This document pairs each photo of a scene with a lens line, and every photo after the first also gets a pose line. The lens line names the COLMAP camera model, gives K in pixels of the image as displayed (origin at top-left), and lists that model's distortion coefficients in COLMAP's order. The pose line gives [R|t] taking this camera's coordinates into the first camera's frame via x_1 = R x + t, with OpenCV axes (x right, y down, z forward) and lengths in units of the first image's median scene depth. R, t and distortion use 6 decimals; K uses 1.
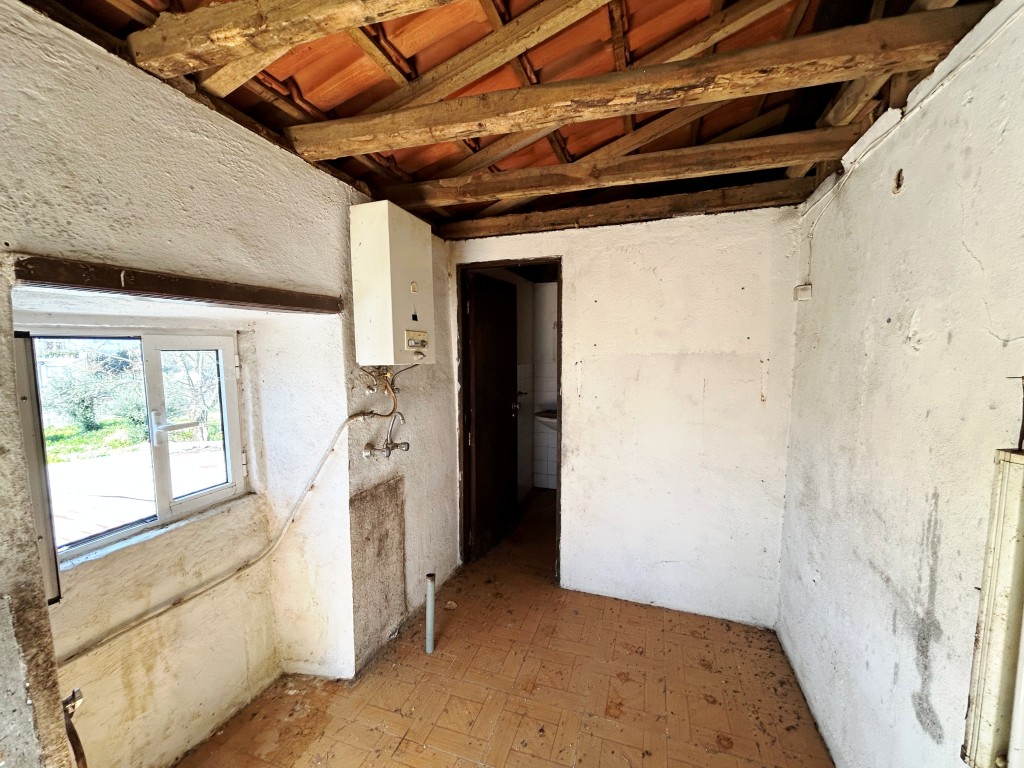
lens RADIAL K [[415.7, 0, 514.5], [0, 415.7, 381.2], [0, 0, 1]] dist [-0.000734, 0.000619]
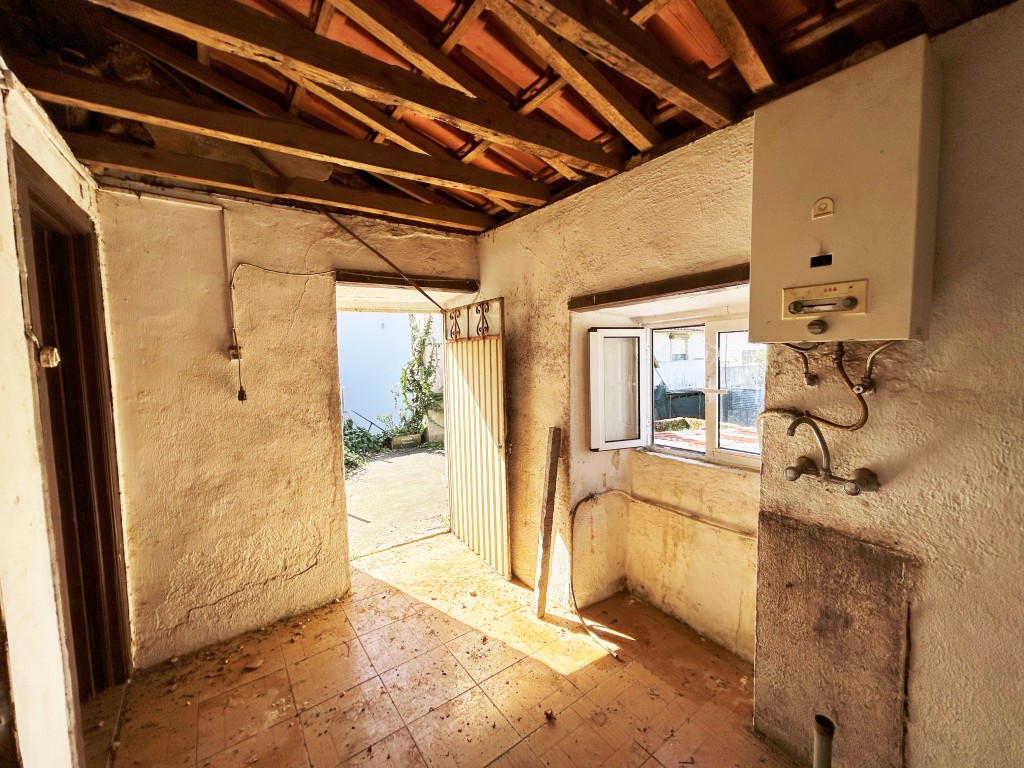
lens RADIAL K [[410.3, 0, 512.0], [0, 410.3, 384.0], [0, 0, 1]] dist [0.001254, 0.000161]
pose [[-0.578385, 0.078394, -0.811989, 0.506368], [-0.032955, 0.992314, 0.119278, -0.039195], [0.815098, 0.095748, -0.571356, 1.040330]]
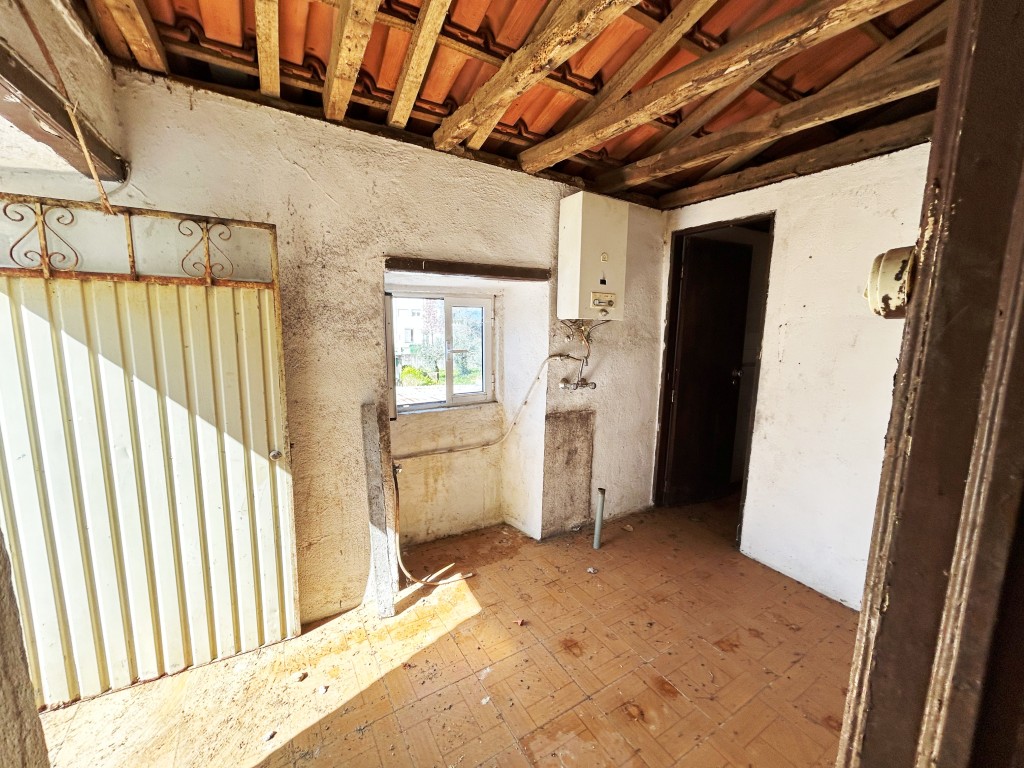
lens RADIAL K [[415.7, 0, 514.5], [0, 415.7, 381.2], [0, 0, 1]] dist [-0.000734, 0.000619]
pose [[0.768183, 0.110103, -0.630692, 0.395494], [-0.070691, 0.993665, 0.087366, 0.055947], [0.636315, -0.022529, 0.771100, -0.146330]]
